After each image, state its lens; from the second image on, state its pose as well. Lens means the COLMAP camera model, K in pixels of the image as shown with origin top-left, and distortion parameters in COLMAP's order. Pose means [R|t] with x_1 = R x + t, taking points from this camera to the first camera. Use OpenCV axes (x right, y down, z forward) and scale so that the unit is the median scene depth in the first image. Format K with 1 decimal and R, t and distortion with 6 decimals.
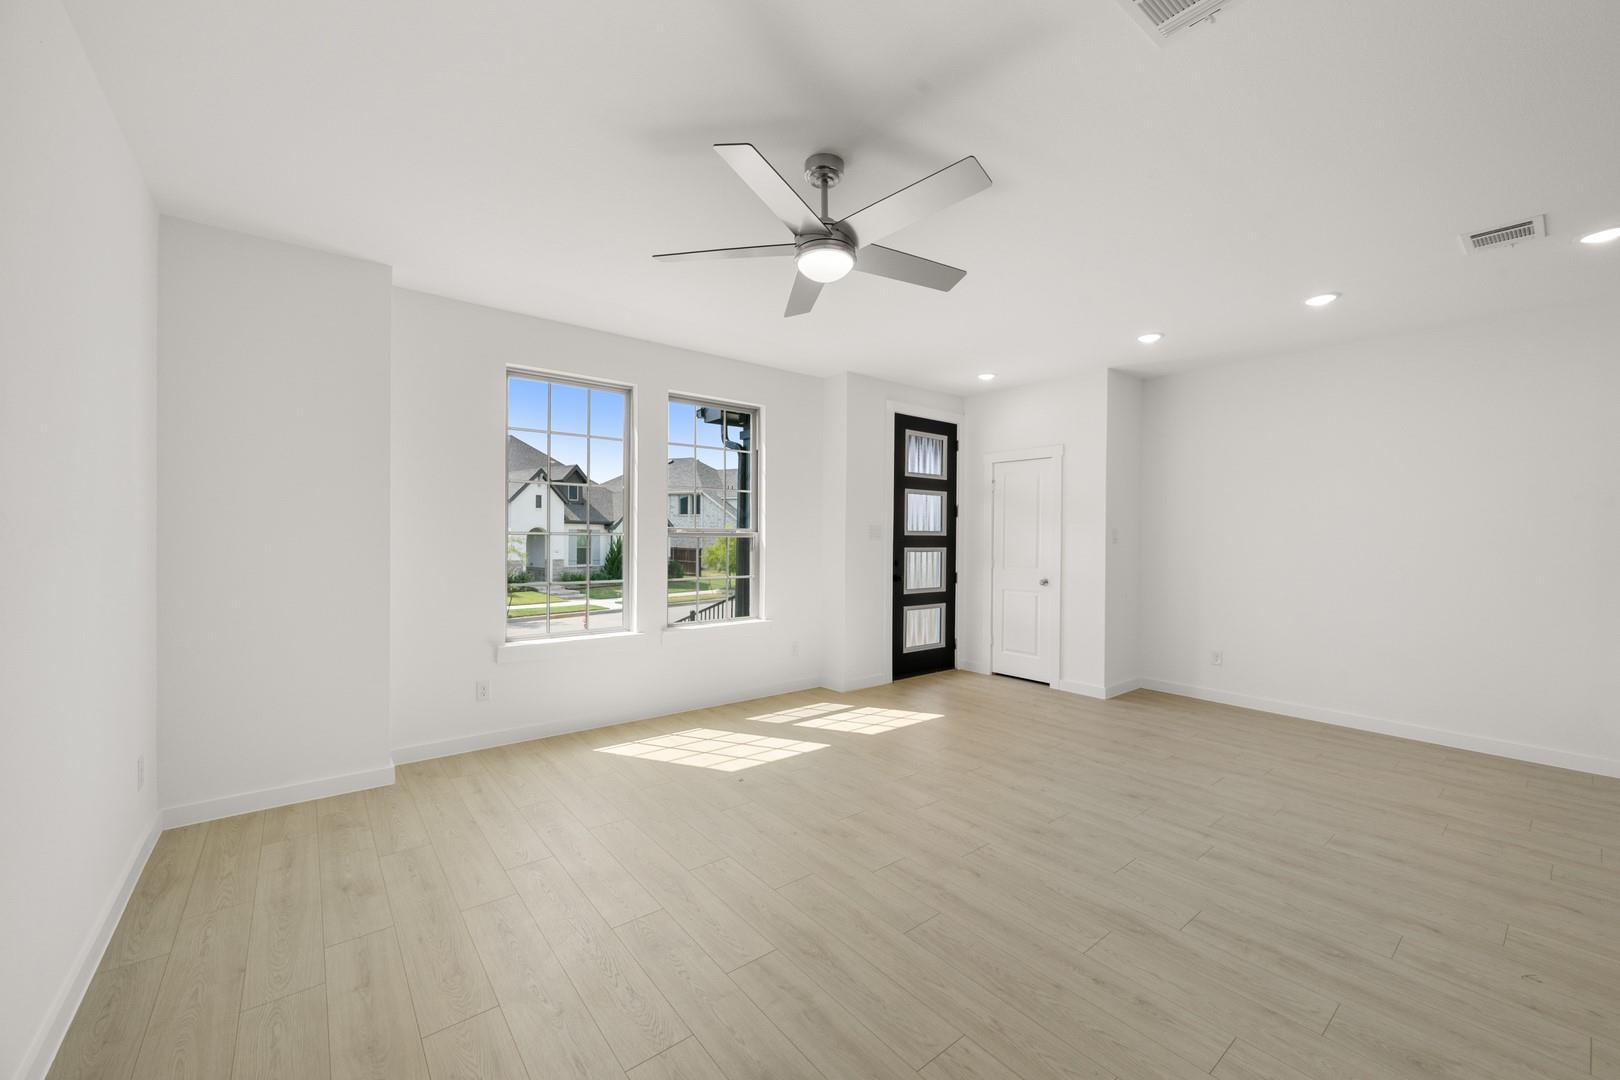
lens RADIAL K [[632.4, 0, 813.4], [0, 632.4, 541.0], [0, 0, 1]] dist [0.000528, -0.000299]
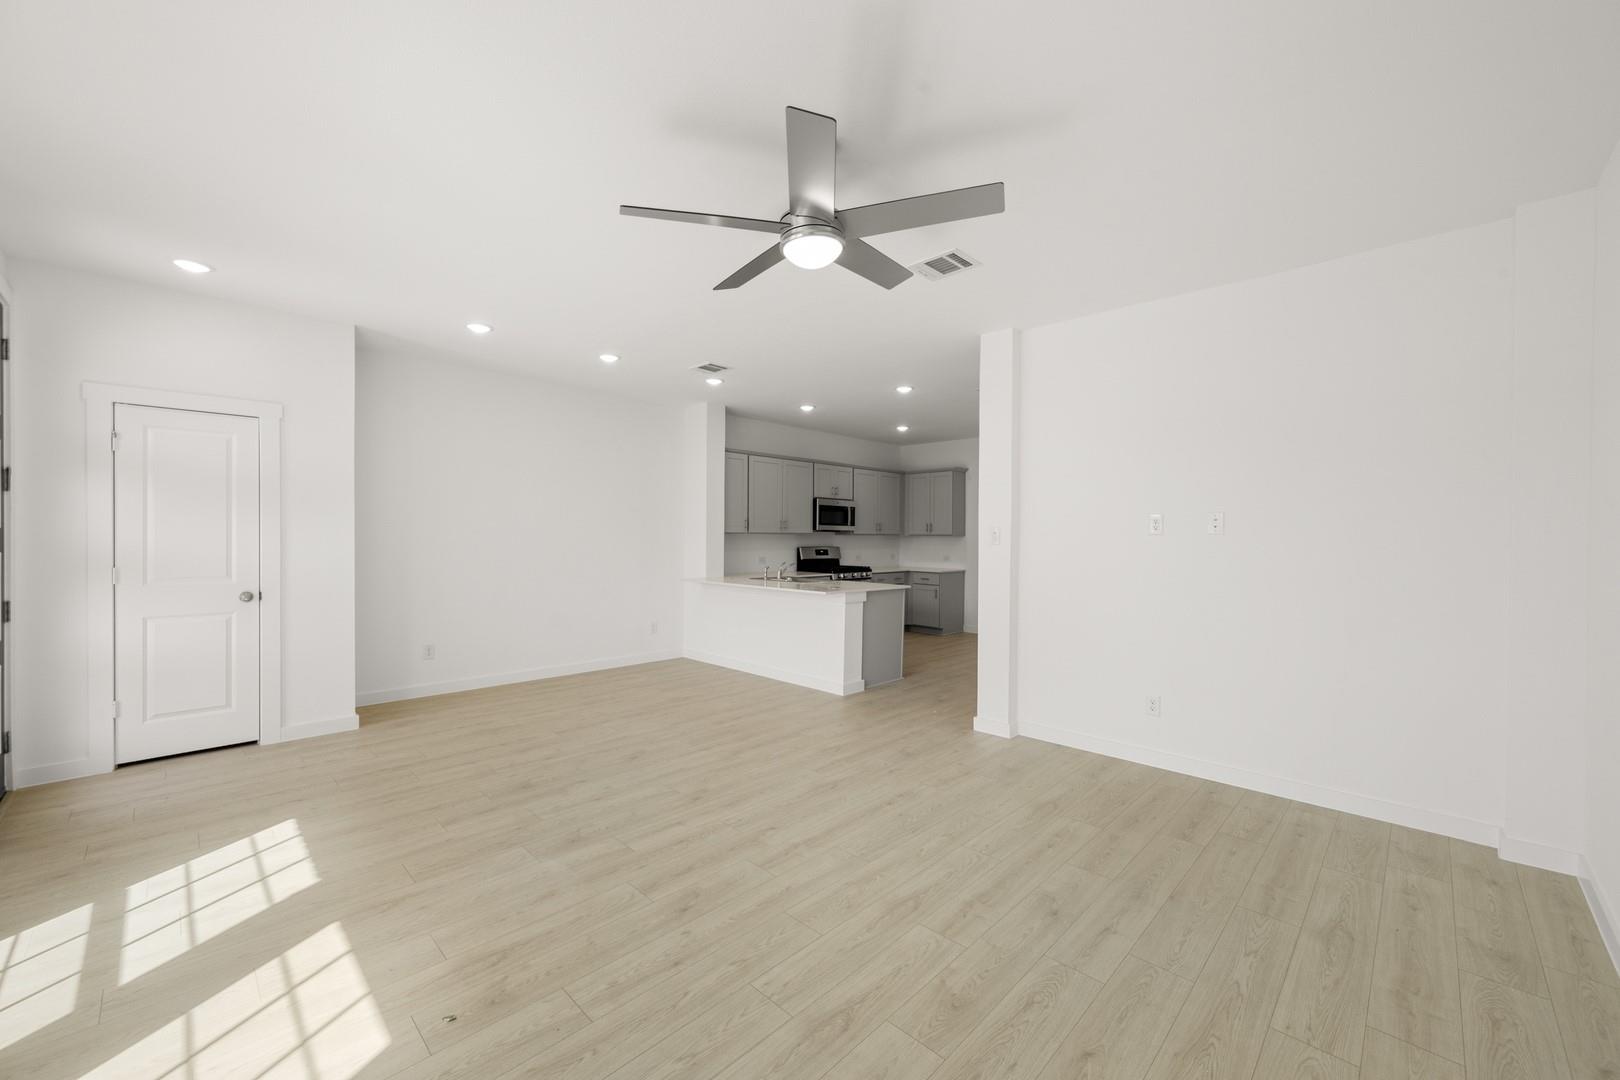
lens RADIAL K [[632.4, 0, 813.4], [0, 632.4, 541.0], [0, 0, 1]] dist [0.000528, -0.000299]
pose [[-0.114850, -0.015958, 0.993255, -0.498360], [0.002190, 0.999864, 0.016317, -0.007305], [-0.993380, 0.004049, -0.114800, 0.597669]]
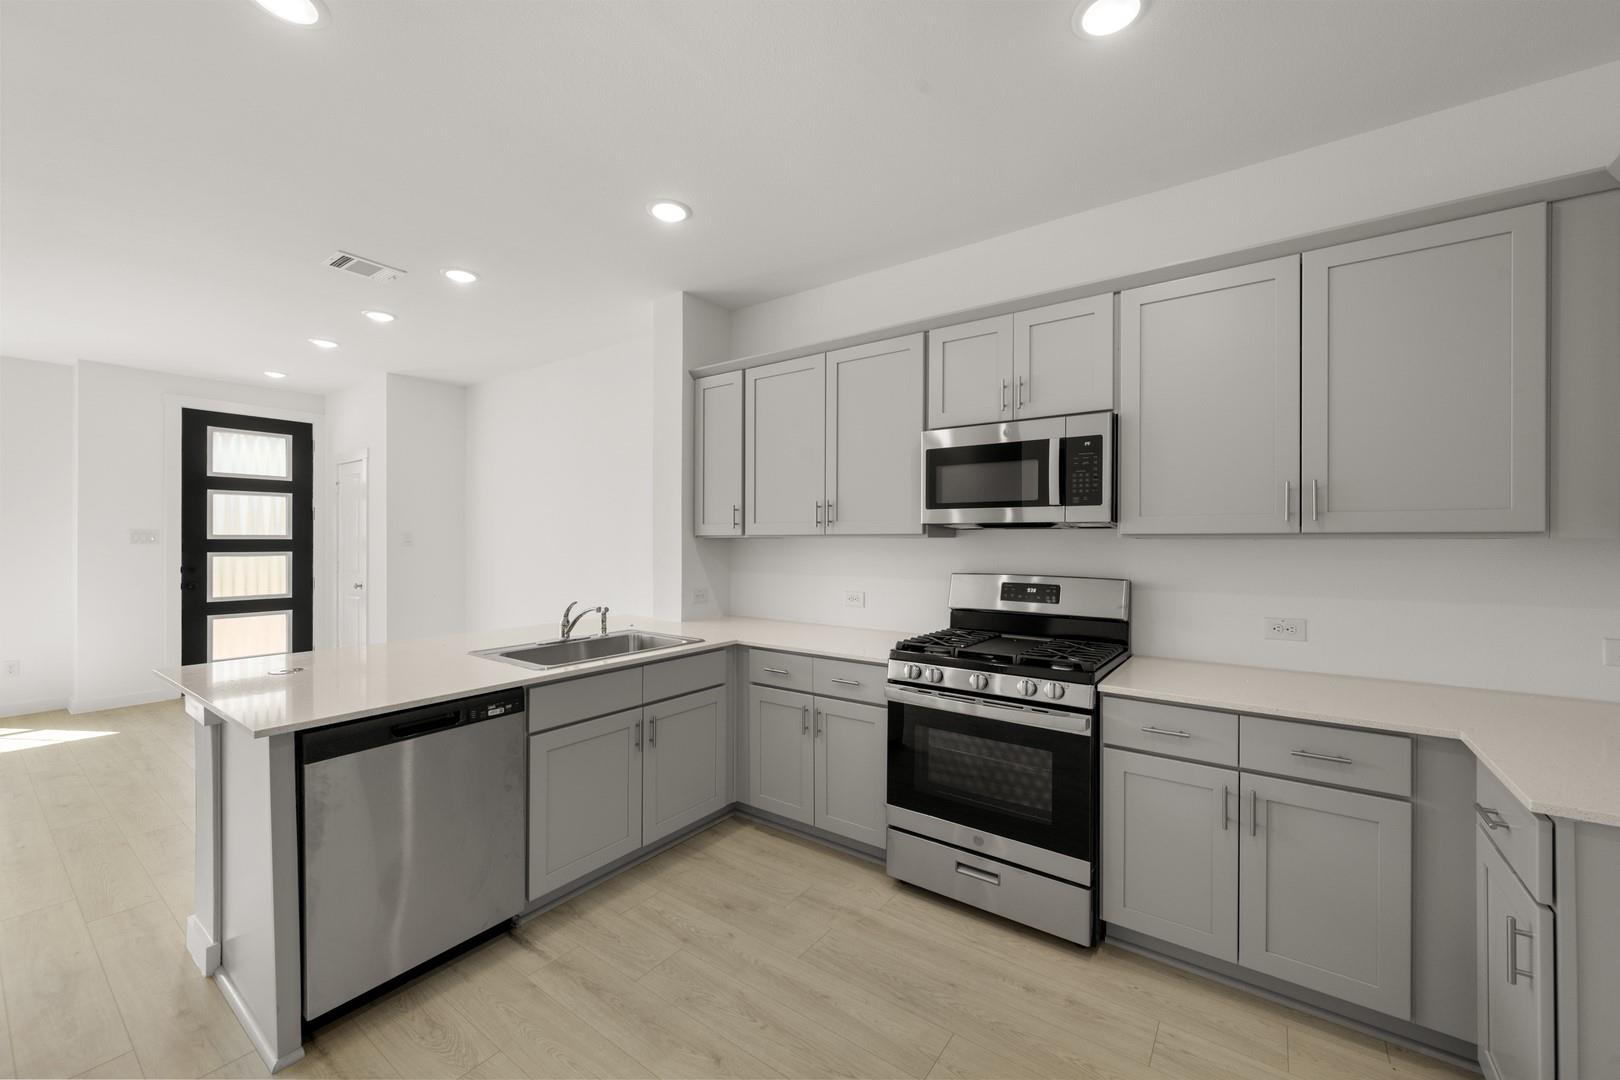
lens RADIAL K [[632.4, 0, 813.4], [0, 632.4, 541.0], [0, 0, 1]] dist [0.000528, -0.000299]
pose [[0.966352, -0.008419, 0.257085, 1.017051], [0.009677, 0.999947, -0.003631, 0.007919], [-0.257040, 0.005997, 0.966382, -0.180926]]
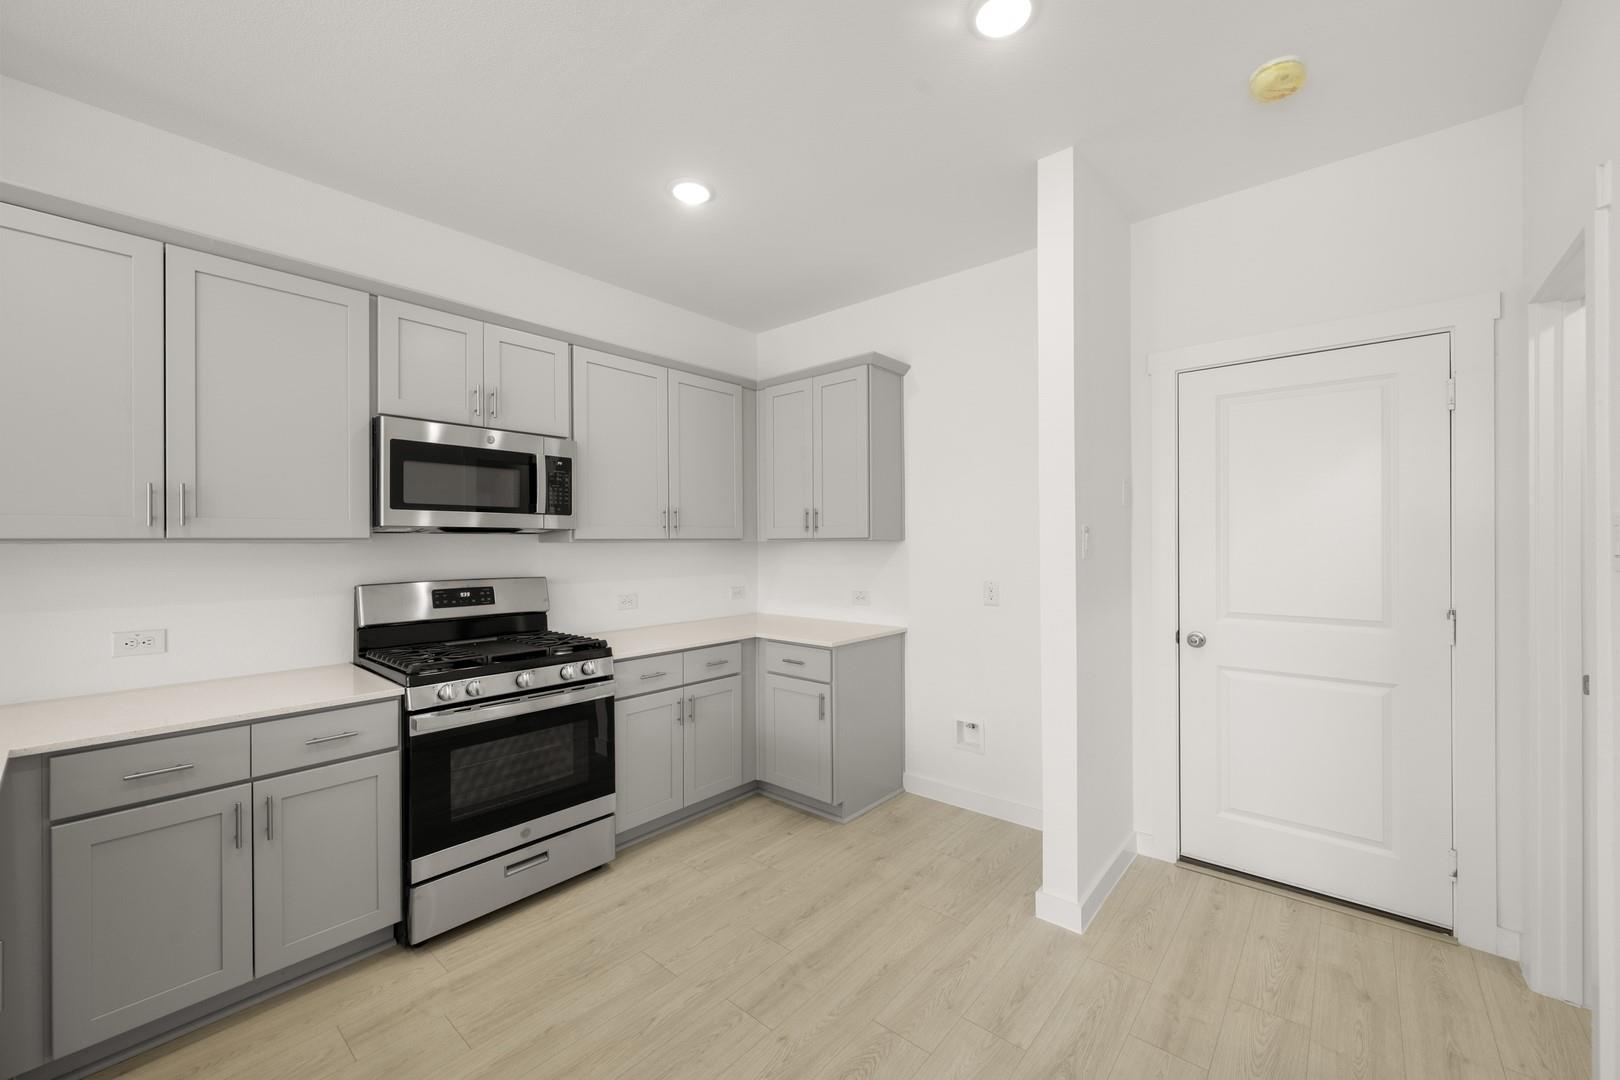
lens RADIAL K [[632.4, 0, 813.4], [0, 632.4, 541.0], [0, 0, 1]] dist [0.000528, -0.000299]
pose [[-0.175733, -0.005020, 0.984425, 0.712141], [0.014213, 0.999870, 0.007636, 0.003378], [-0.984335, 0.015333, -0.175639, 0.128808]]
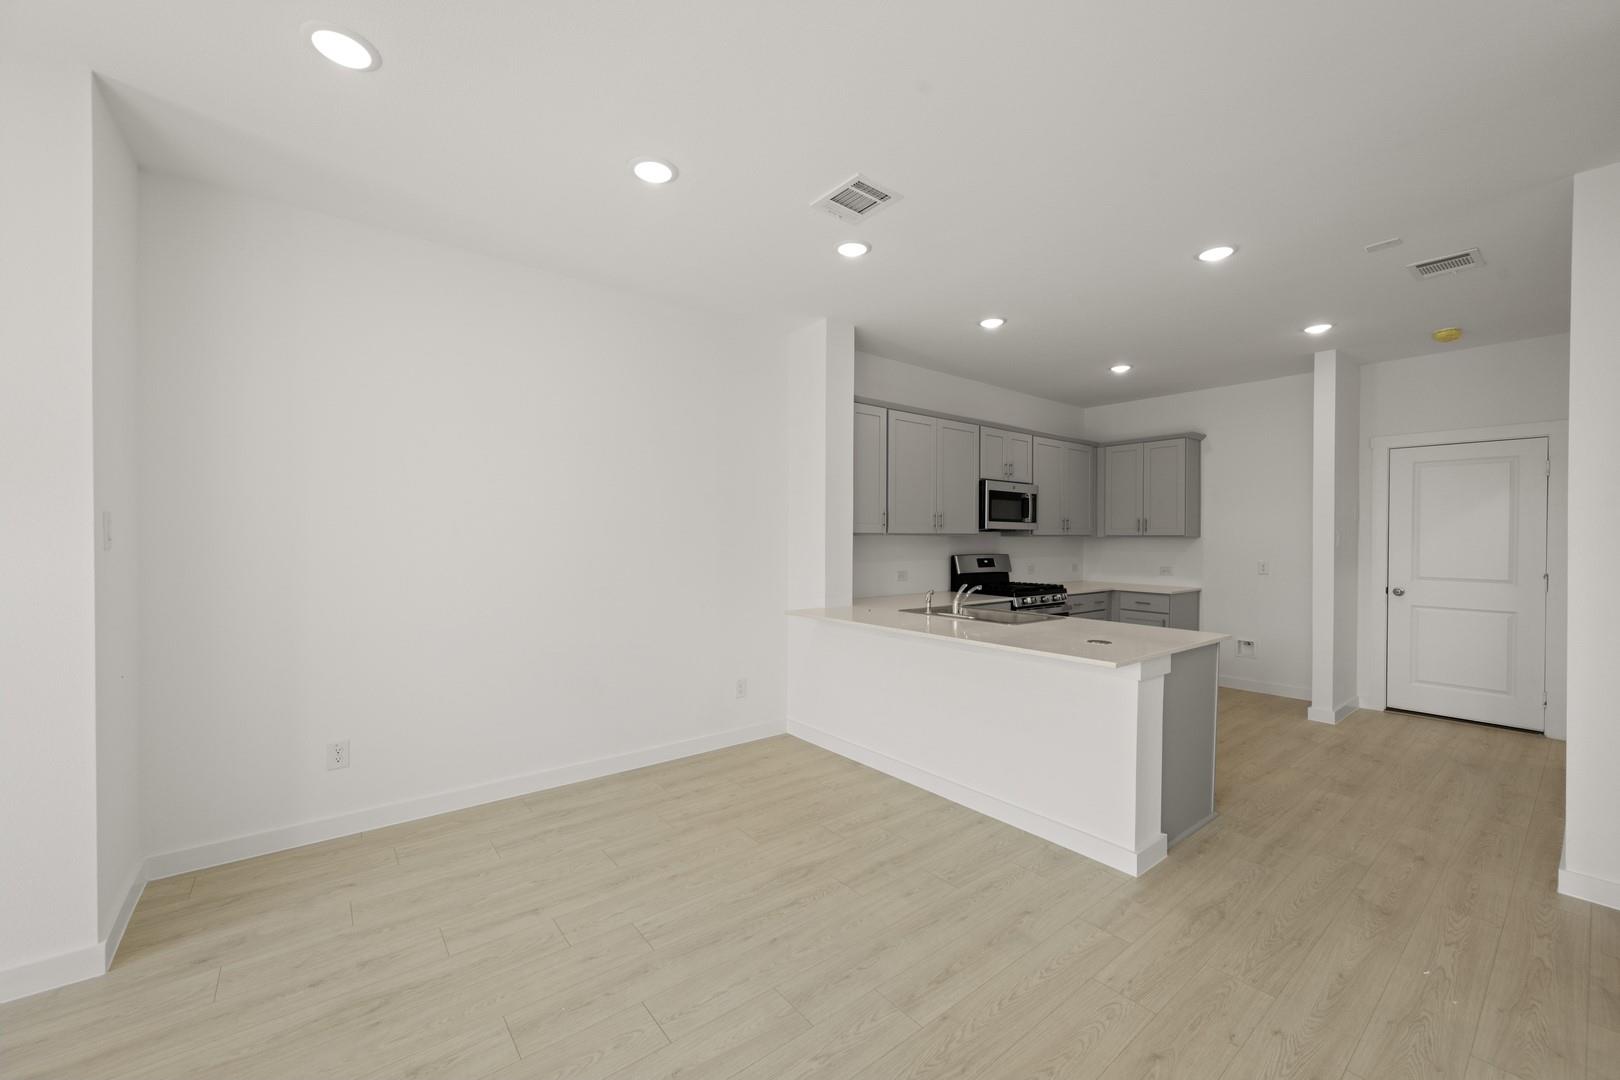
lens RADIAL K [[632.4, 0, 813.4], [0, 632.4, 541.0], [0, 0, 1]] dist [0.000528, -0.000299]
pose [[0.007625, -0.014144, 0.999871, 0.117236], [0.005908, 0.999883, 0.014099, -0.005255], [-0.999953, 0.005799, 0.007708, 0.689117]]
